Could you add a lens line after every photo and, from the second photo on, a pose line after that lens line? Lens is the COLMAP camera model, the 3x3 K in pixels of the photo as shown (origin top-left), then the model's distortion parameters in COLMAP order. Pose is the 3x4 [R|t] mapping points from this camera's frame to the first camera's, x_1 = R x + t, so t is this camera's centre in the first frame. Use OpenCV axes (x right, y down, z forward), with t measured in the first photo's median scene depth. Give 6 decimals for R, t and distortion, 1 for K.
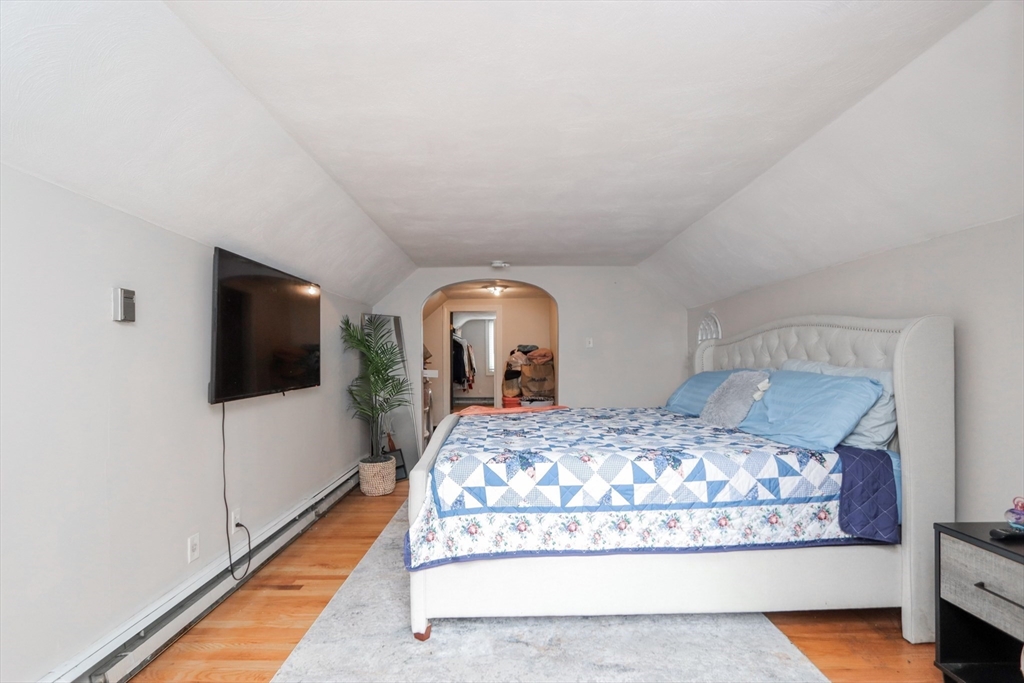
lens RADIAL K [[484.0, 0, 504.9], [0, 484.0, 341.1], [0, 0, 1]] dist [-0.016615, 0.003107]
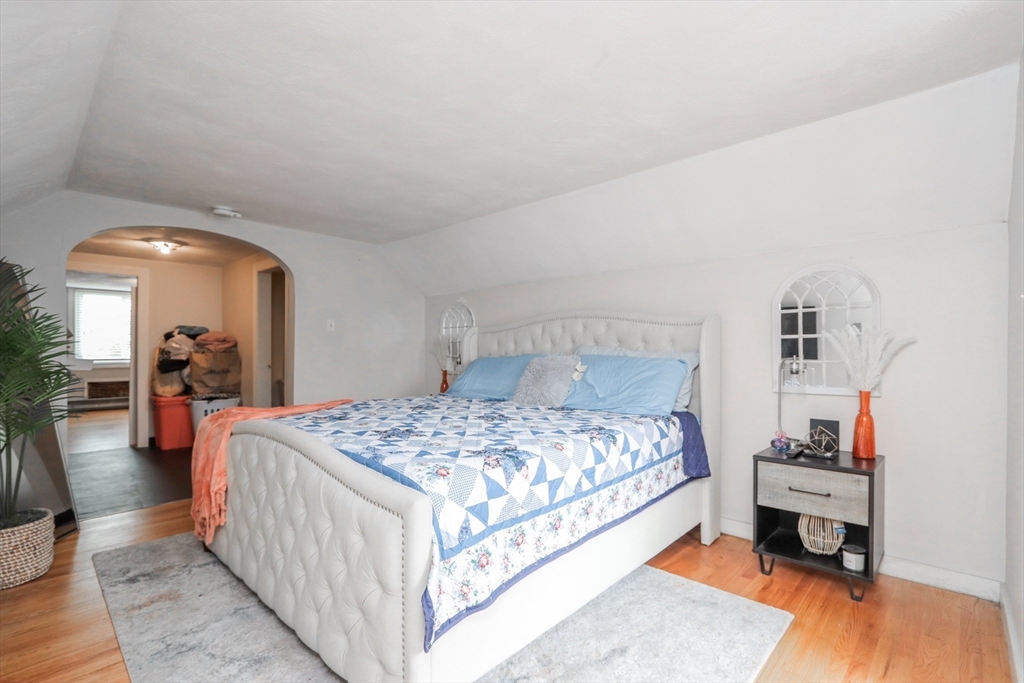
lens RADIAL K [[484.0, 0, 508.9], [0, 484.0, 338.6], [0, 0, 1]] dist [-0.016615, 0.003107]
pose [[0.681012, 0.024913, 0.731848, -0.588590], [-0.034495, 0.999403, -0.001923, 0.042425], [-0.731459, -0.023935, 0.681465, 0.457532]]
